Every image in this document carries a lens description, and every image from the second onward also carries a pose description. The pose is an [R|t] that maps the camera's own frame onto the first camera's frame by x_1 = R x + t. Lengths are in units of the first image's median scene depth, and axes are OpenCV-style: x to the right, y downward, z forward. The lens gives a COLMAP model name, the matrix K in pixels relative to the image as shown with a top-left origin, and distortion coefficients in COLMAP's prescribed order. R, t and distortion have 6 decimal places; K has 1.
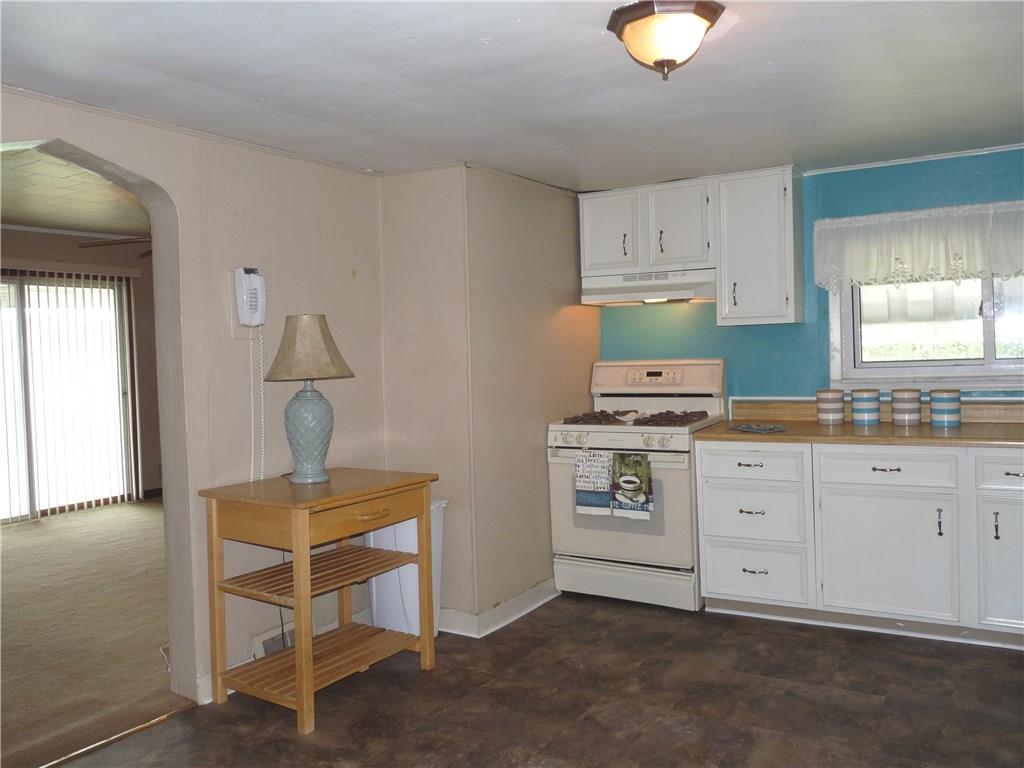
lens RADIAL K [[814.9, 0, 509.2], [0, 814.9, 380.1], [0, 0, 1]] dist [-0.003973, -0.048754]
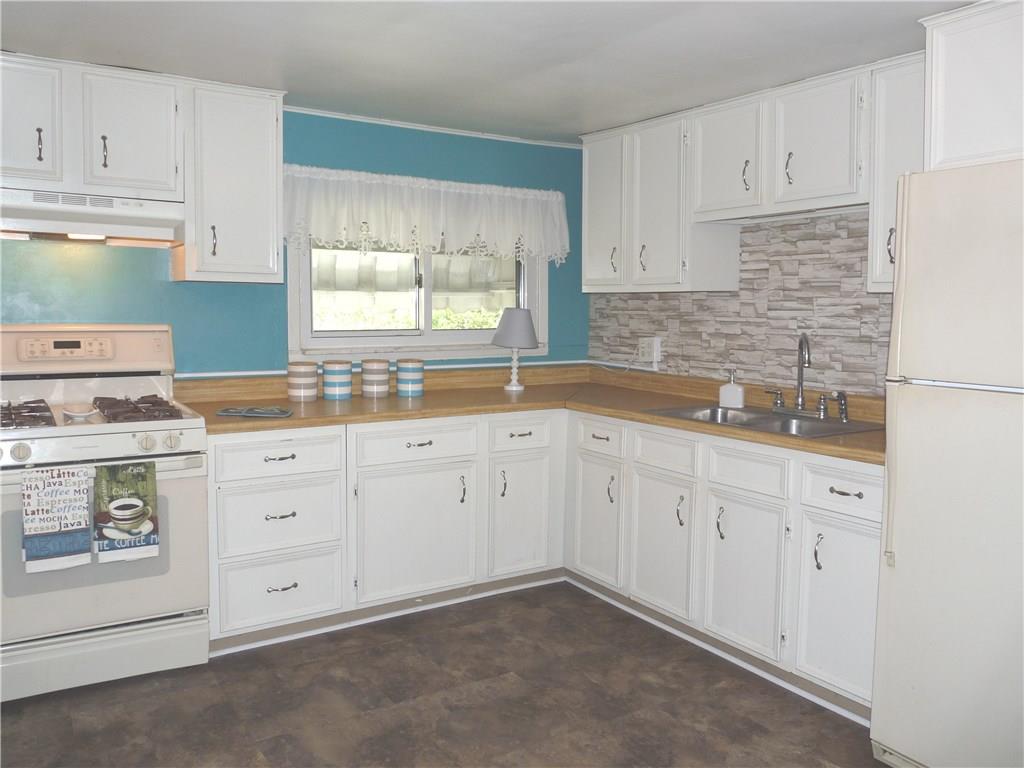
lens RADIAL K [[814.9, 0, 509.2], [0, 814.9, 380.1], [0, 0, 1]] dist [-0.003973, -0.048754]
pose [[0.436661, -0.041510, 0.898668, -0.308842], [0.007267, 0.999065, 0.042616, -0.004755], [-0.899597, -0.012078, 0.436555, 0.429197]]
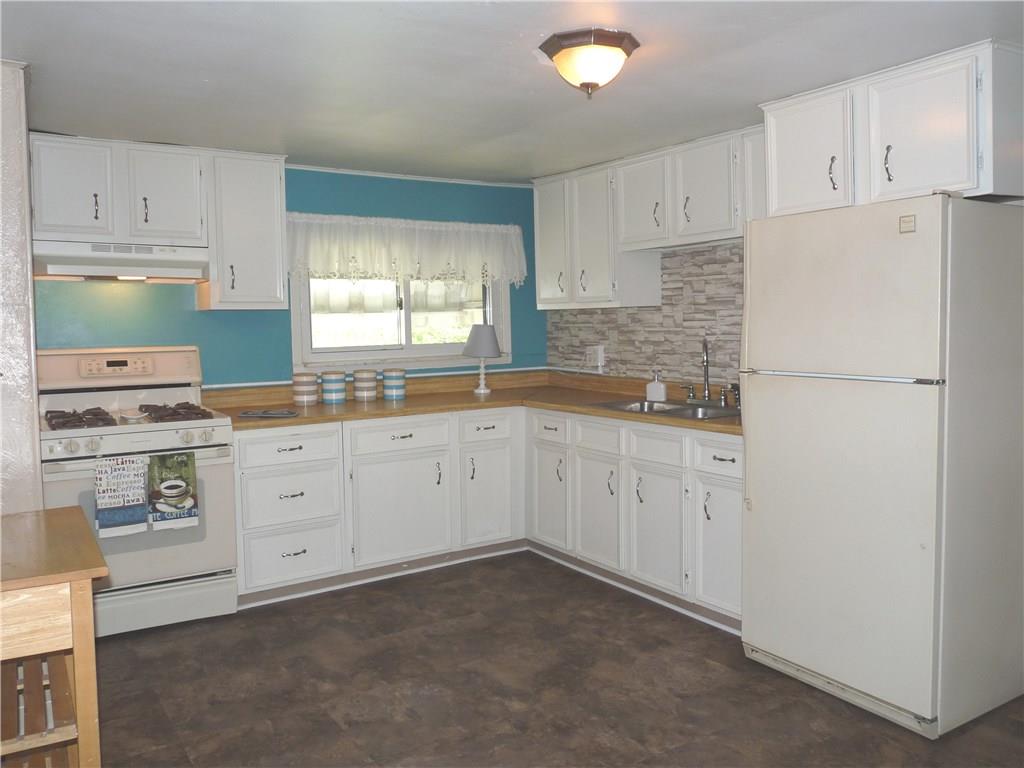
lens RADIAL K [[811.8, 0, 512.0], [0, 811.8, 384.0], [0, 0, 1]] dist [0.000954, -0.075804]
pose [[0.425550, -0.042985, 0.903913, -0.470068], [0.033584, 0.998933, 0.031693, 0.001185], [-0.904312, 0.016870, 0.426540, 0.308715]]
